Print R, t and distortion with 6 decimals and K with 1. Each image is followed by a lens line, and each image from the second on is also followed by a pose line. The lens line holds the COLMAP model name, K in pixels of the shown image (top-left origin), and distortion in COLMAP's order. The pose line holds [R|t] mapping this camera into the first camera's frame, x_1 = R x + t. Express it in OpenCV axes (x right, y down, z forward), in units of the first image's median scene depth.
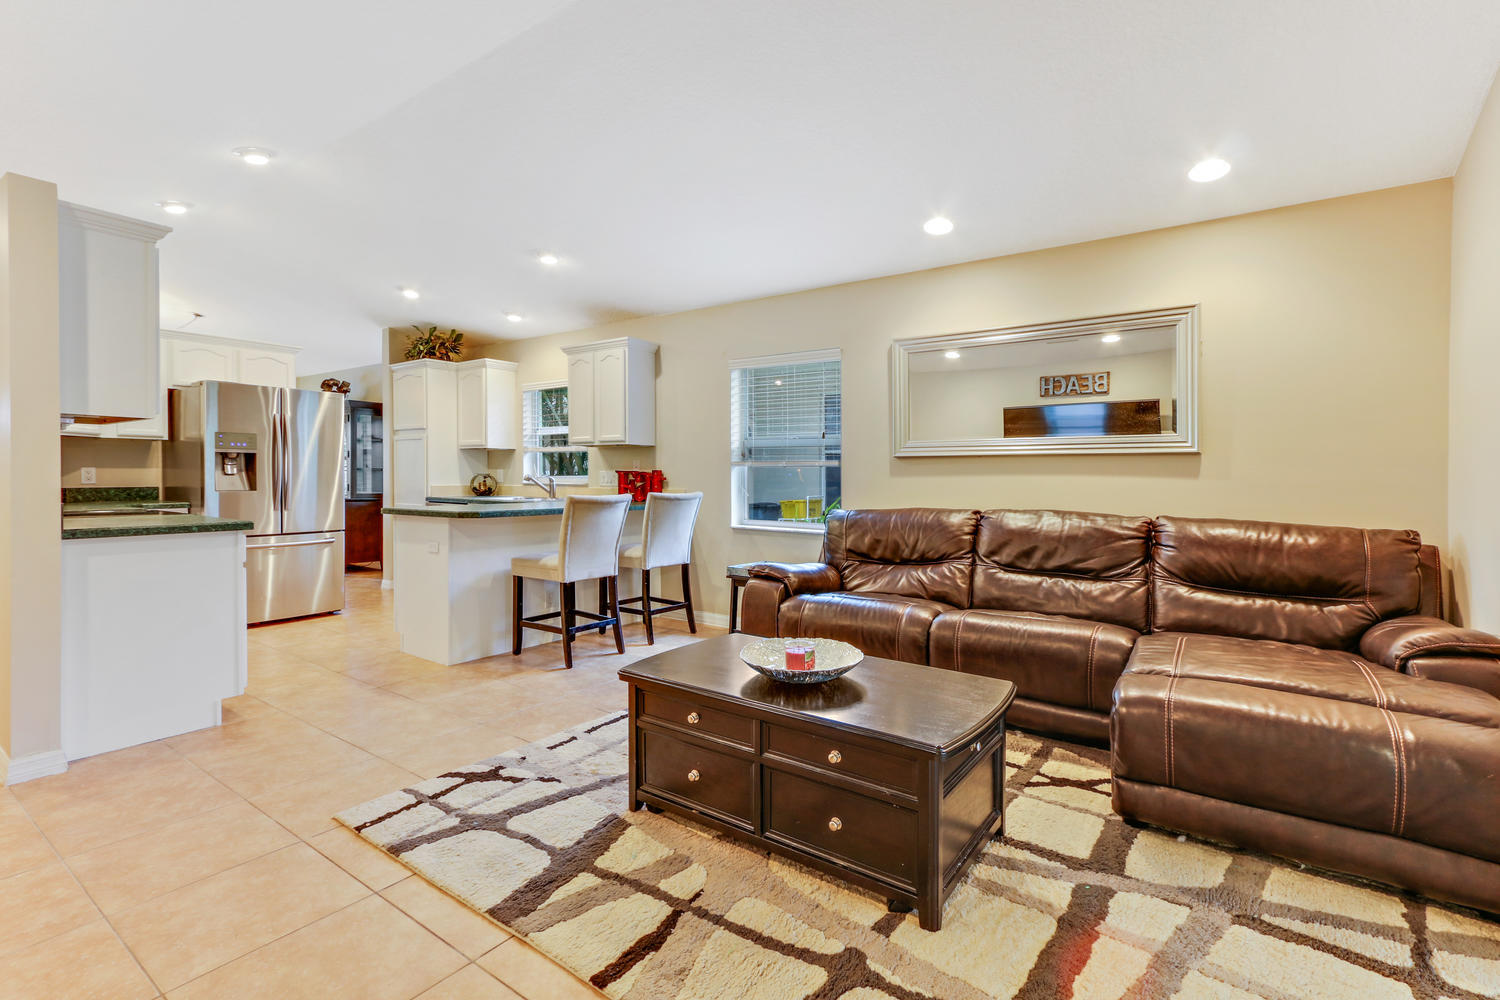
lens RADIAL K [[695.8, 0, 753.6], [0, 695.8, 482.3], [0, 0, 1]] dist [0.001898, -0.000195]
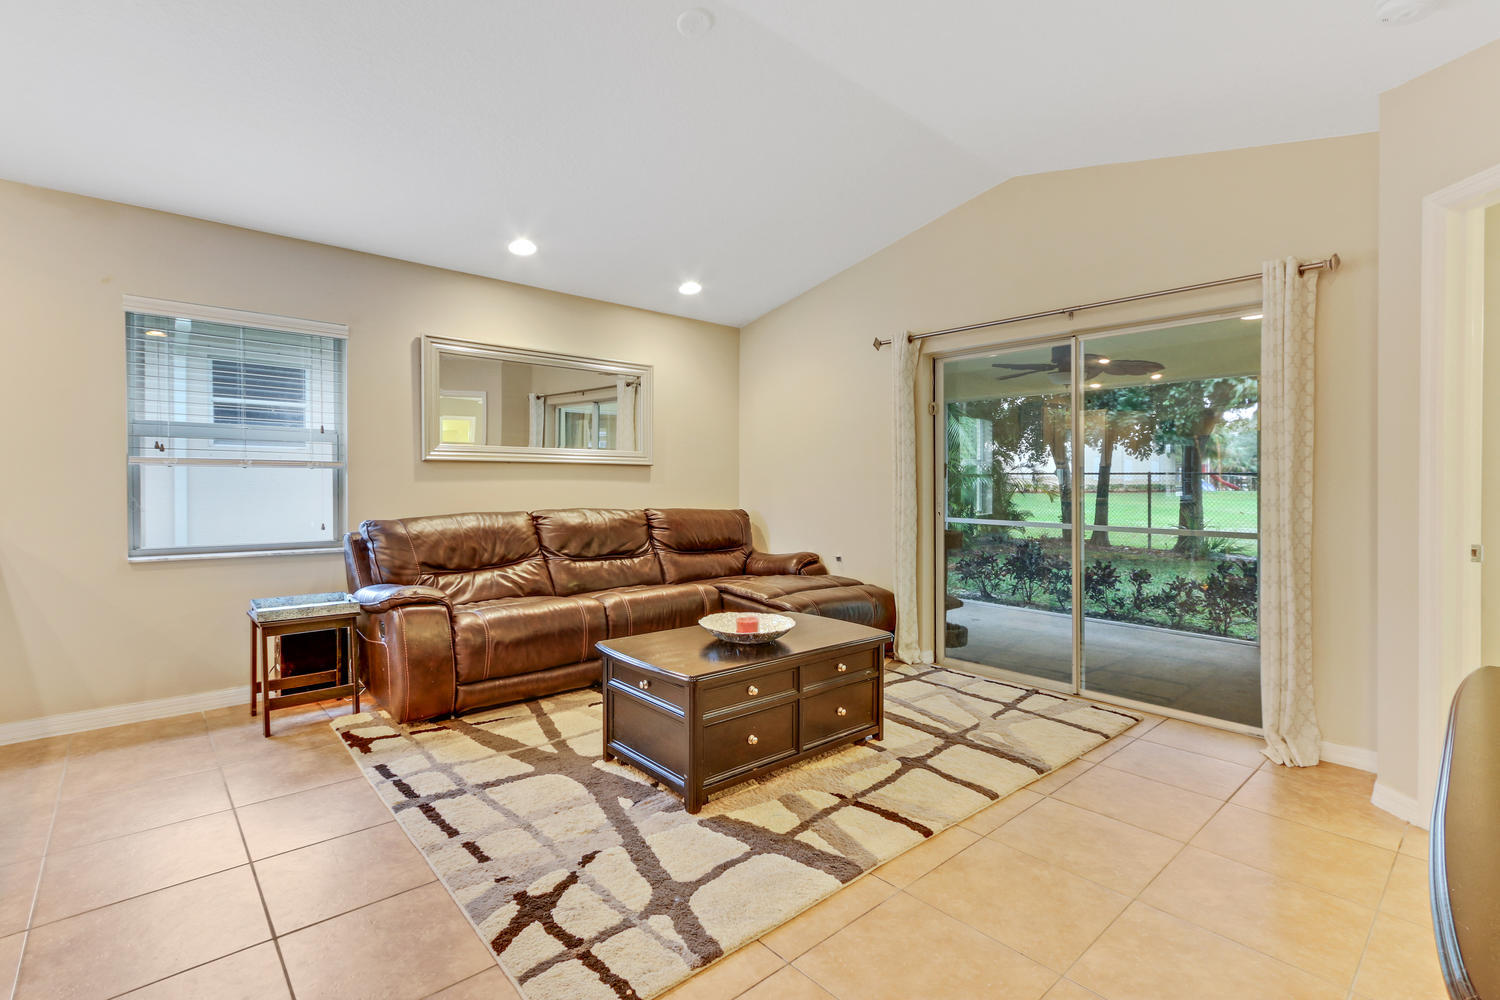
lens RADIAL K [[695.8, 0, 753.6], [0, 695.8, 482.3], [0, 0, 1]] dist [0.001898, -0.000195]
pose [[0.207819, -0.003755, 0.978160, -1.033365], [0.000766, 0.999993, 0.003676, -0.015509], [-0.978167, -0.000014, 0.207820, 0.631376]]
